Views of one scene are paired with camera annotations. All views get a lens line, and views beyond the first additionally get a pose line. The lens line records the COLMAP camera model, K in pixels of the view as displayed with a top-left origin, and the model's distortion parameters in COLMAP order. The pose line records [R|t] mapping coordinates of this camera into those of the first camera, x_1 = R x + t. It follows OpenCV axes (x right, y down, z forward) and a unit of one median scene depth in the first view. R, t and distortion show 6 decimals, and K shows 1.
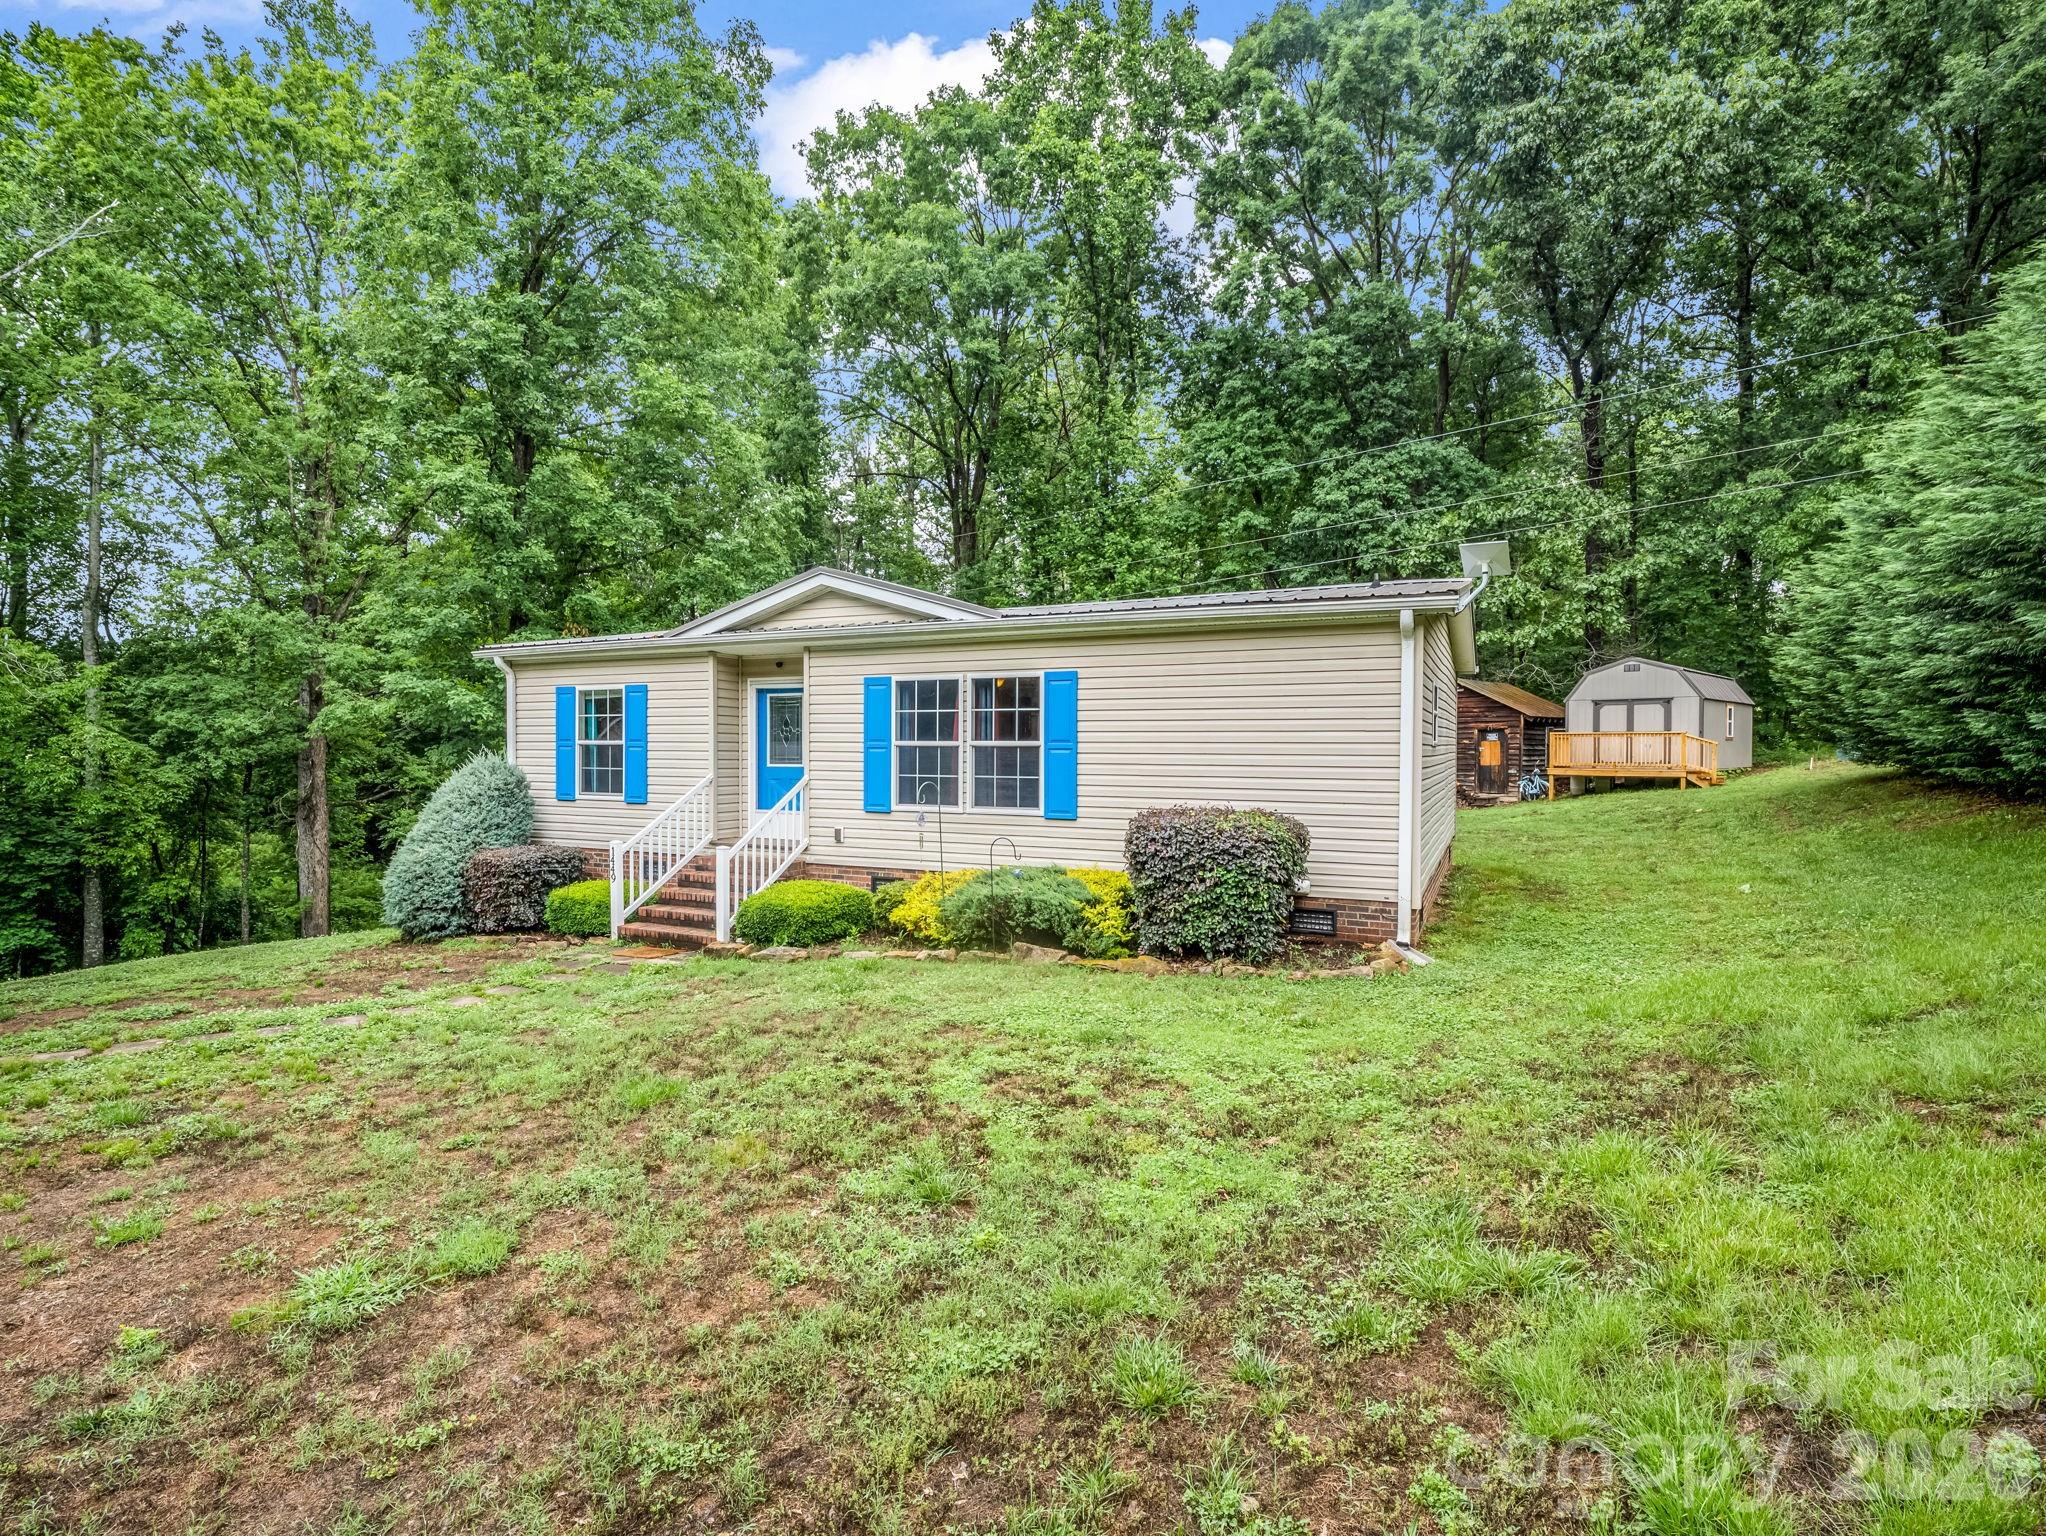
lens RADIAL K [[1031.0, 0, 1016.8], [0, 1031.0, 767.6], [0, 0, 1]] dist [-0.007109, -0.010008]
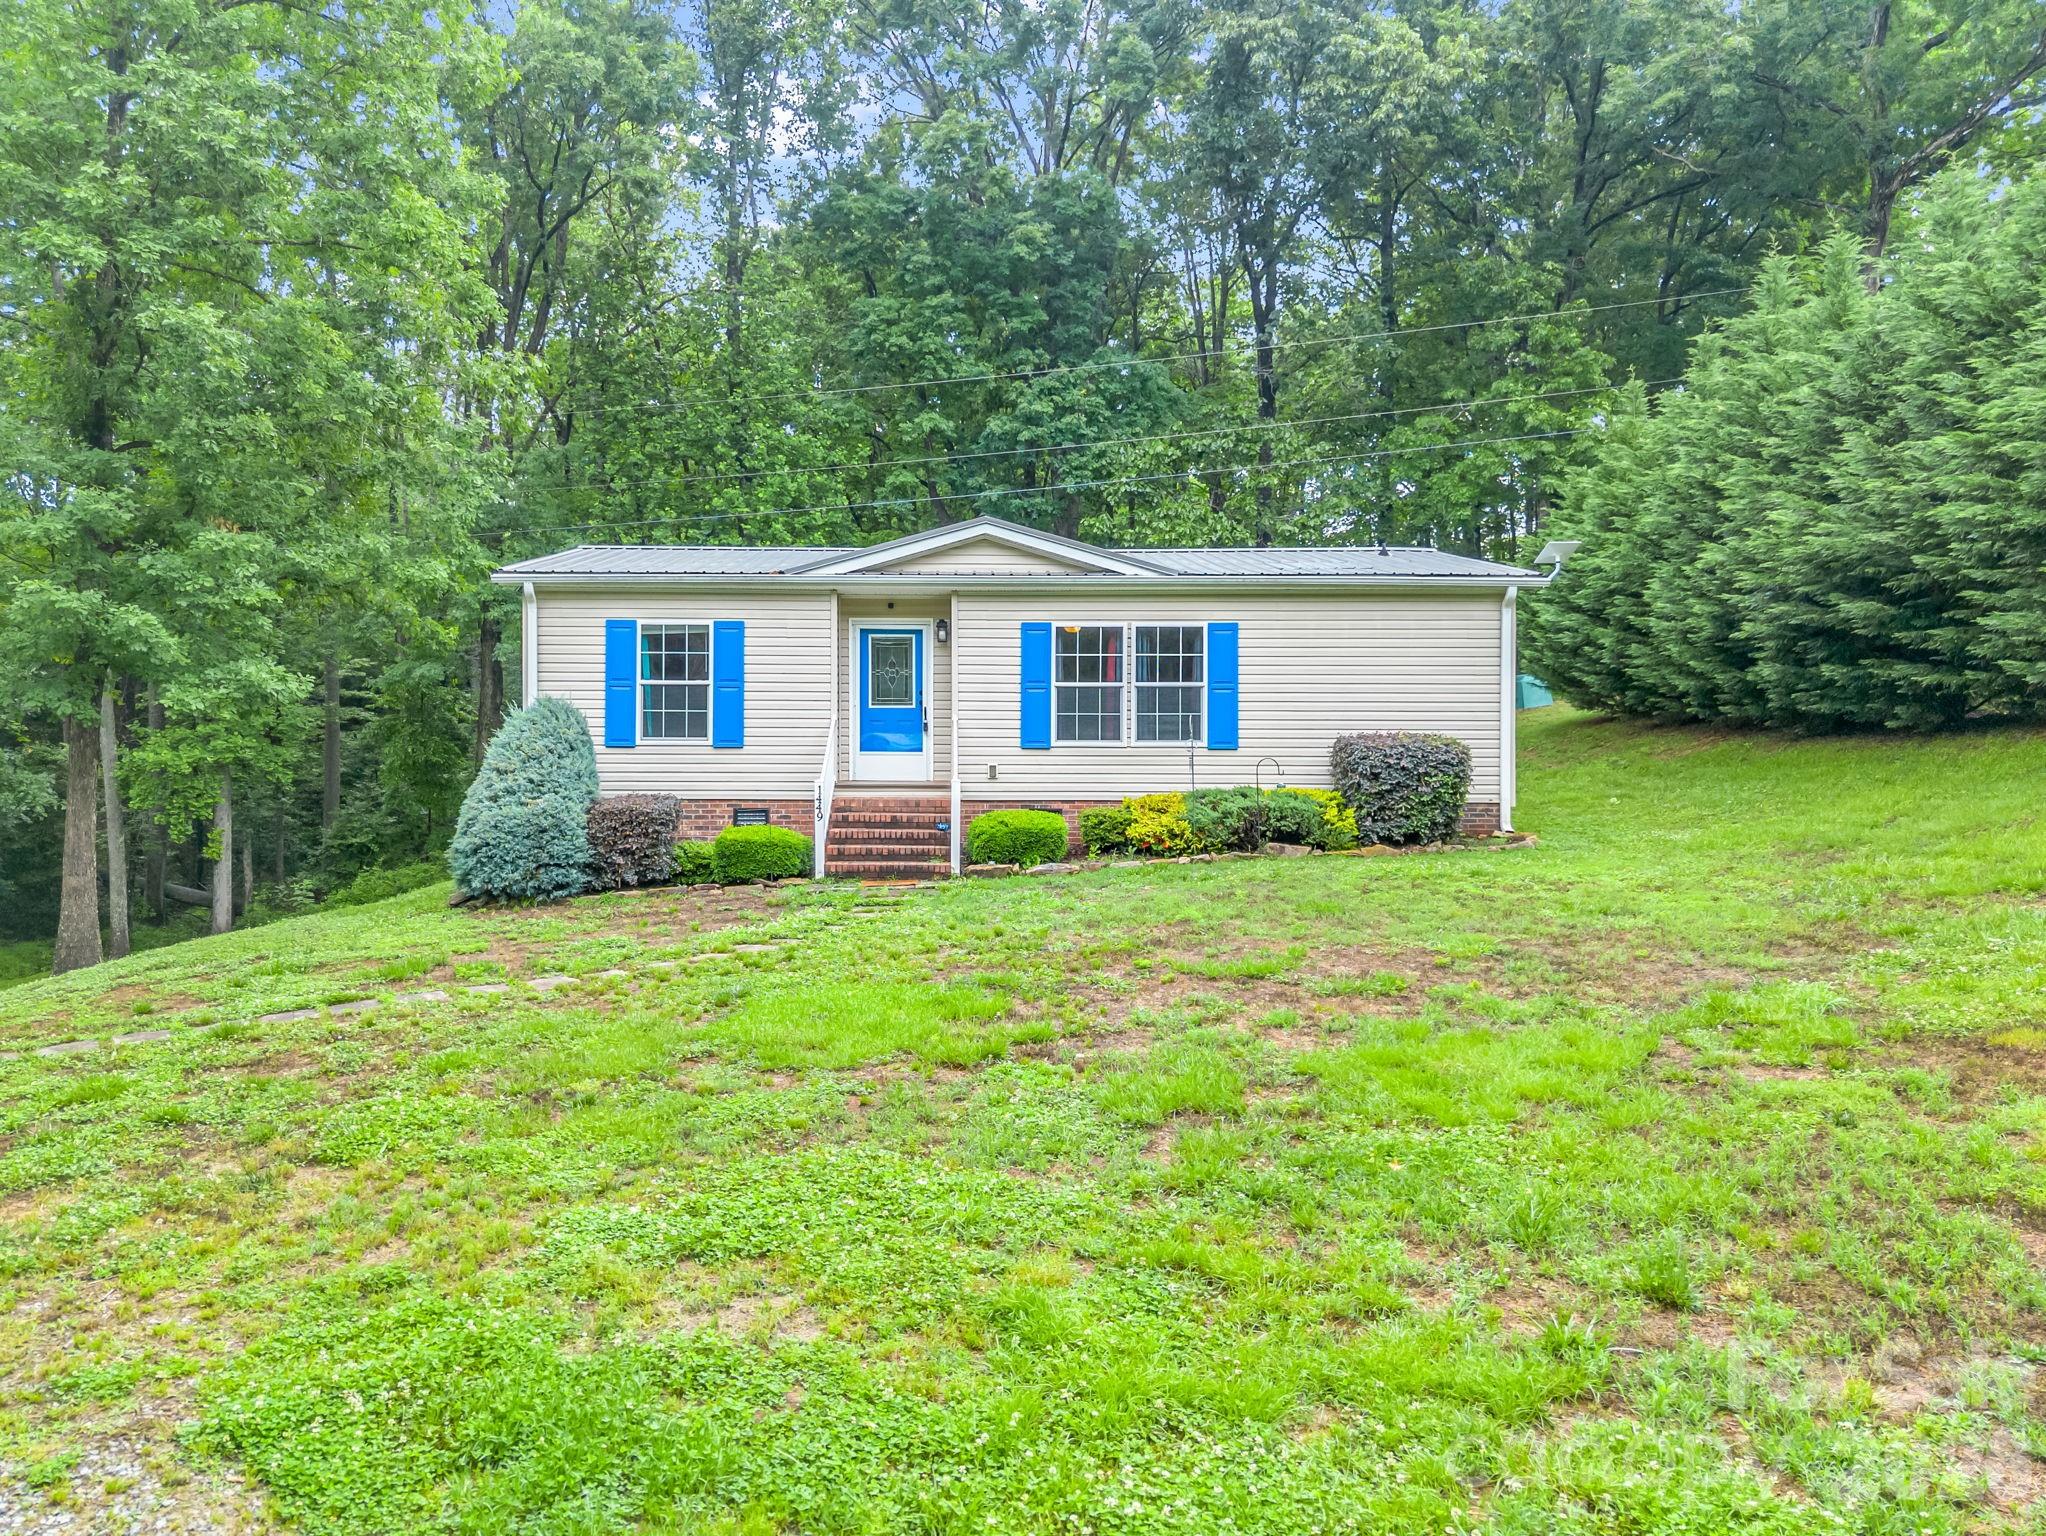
lens RADIAL K [[1565.3, 0, 947.7], [0, 1565.3, 719.9], [0, 0, 1]] dist [0.029805, -0.005053]
pose [[0.897876, -0.005415, 0.440215, -0.945910], [0.008469, 0.999952, -0.004973, 0.021142], [-0.440167, 0.008193, 0.897879, -0.426763]]
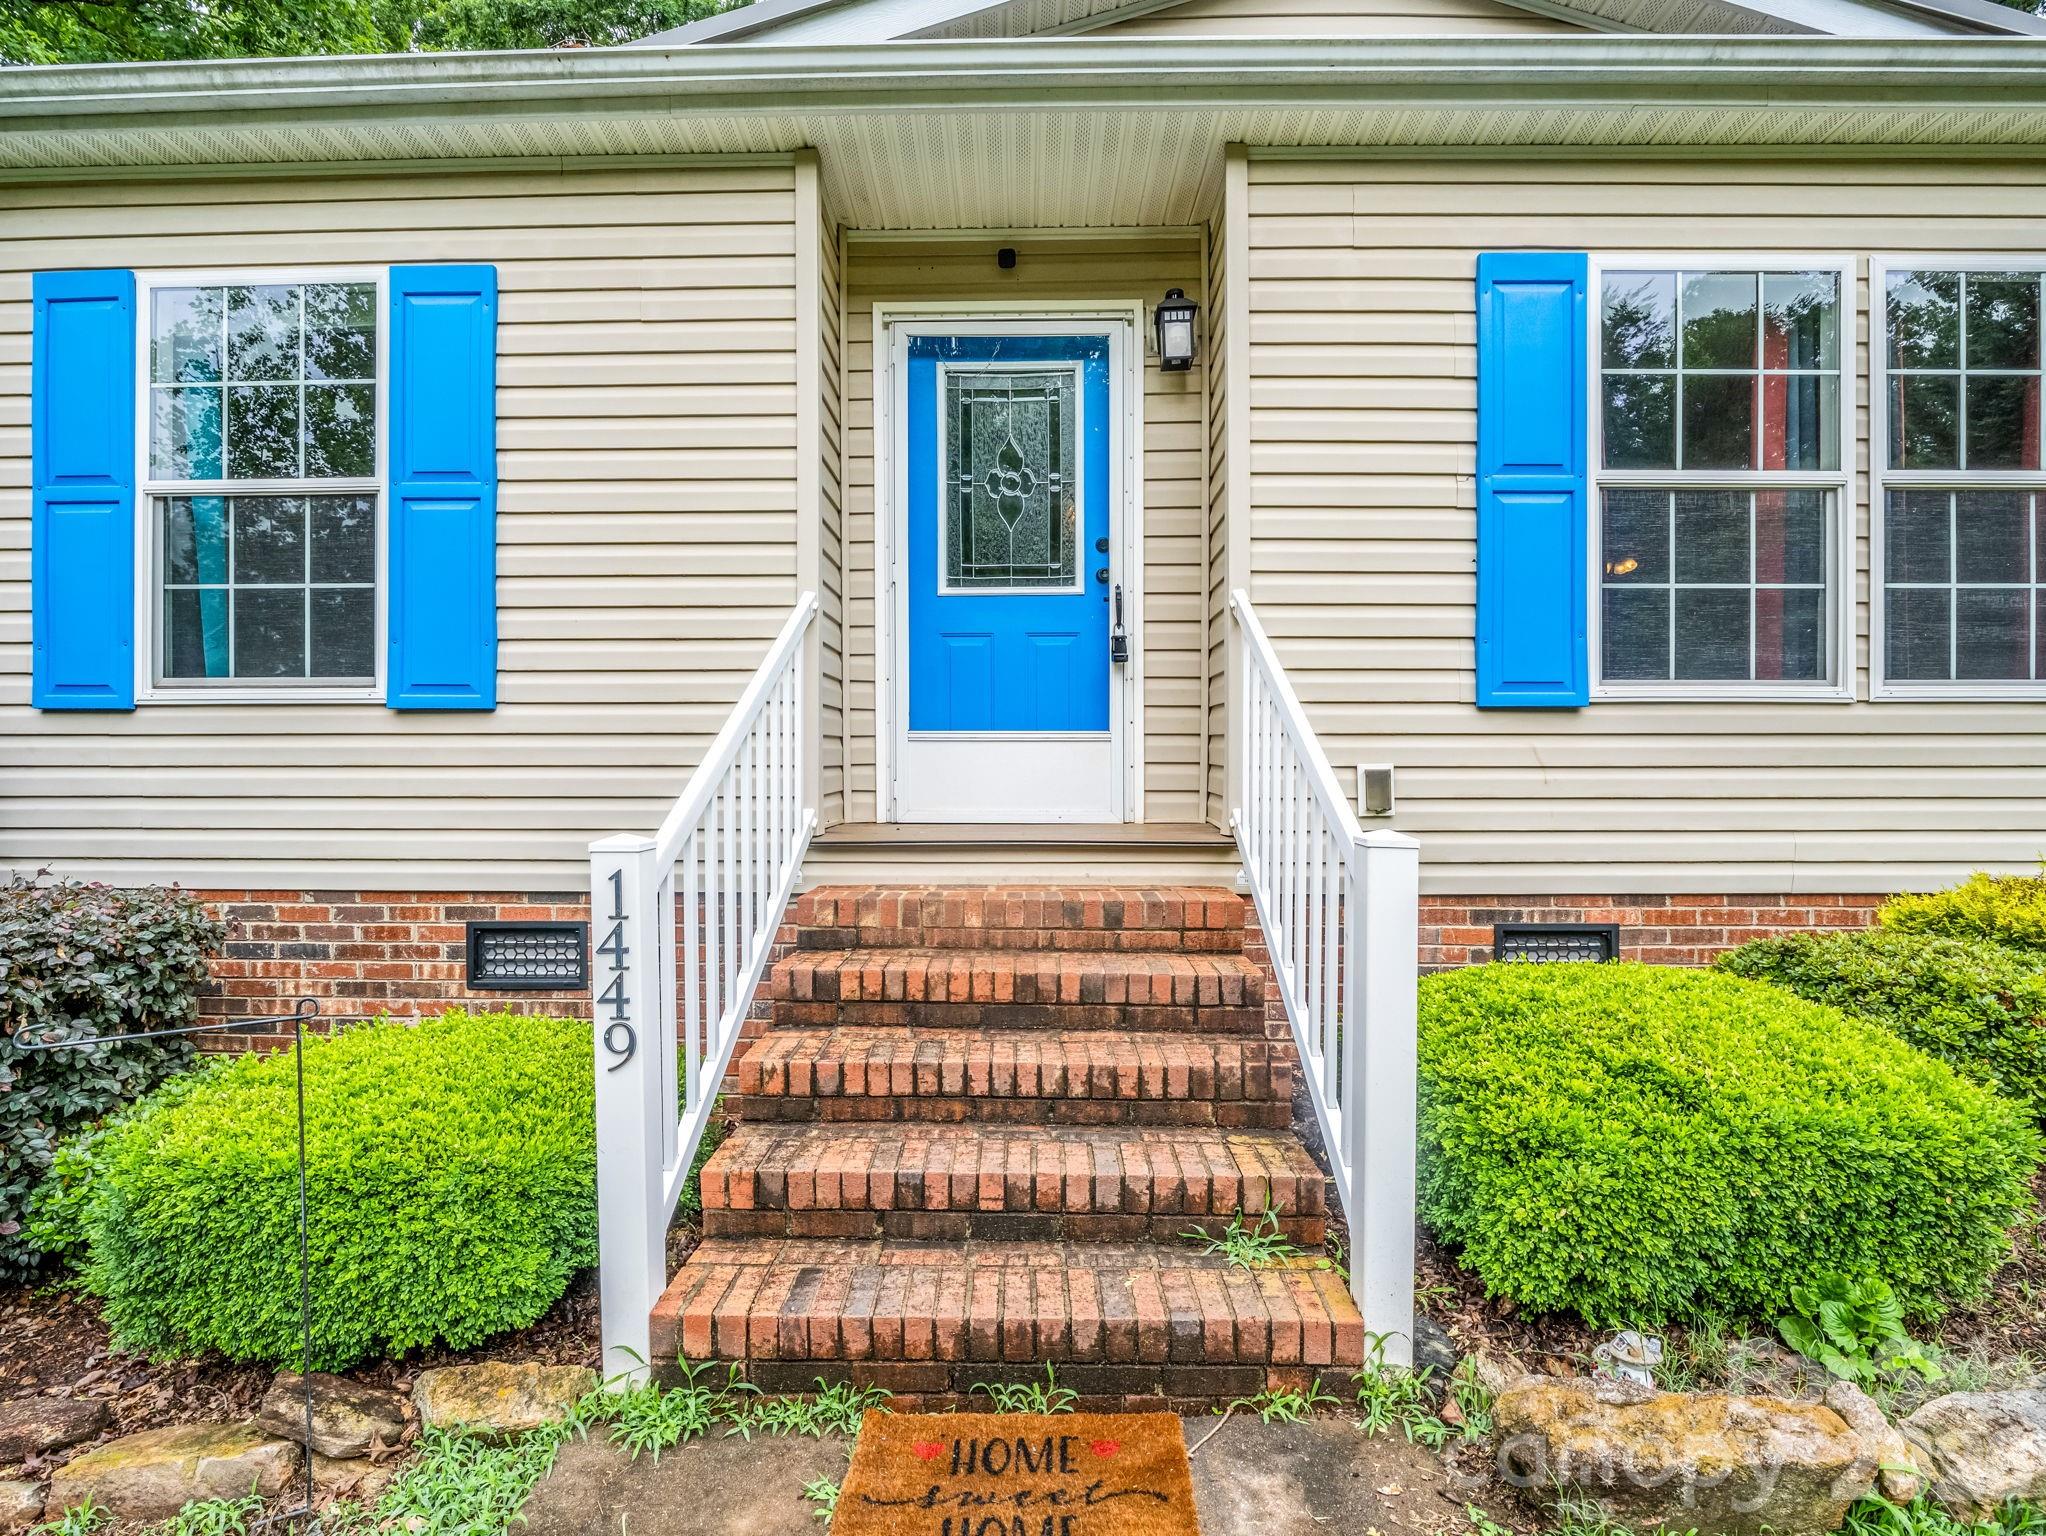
lens RADIAL K [[1031.0, 0, 1016.8], [0, 1031.0, 767.6], [0, 0, 1]] dist [-0.007109, -0.010008]
pose [[0.906441, -0.008321, 0.422251, -0.401171], [0.011574, 0.999920, -0.005142, 0.060822], [-0.422175, 0.009548, 0.906464, 0.803221]]
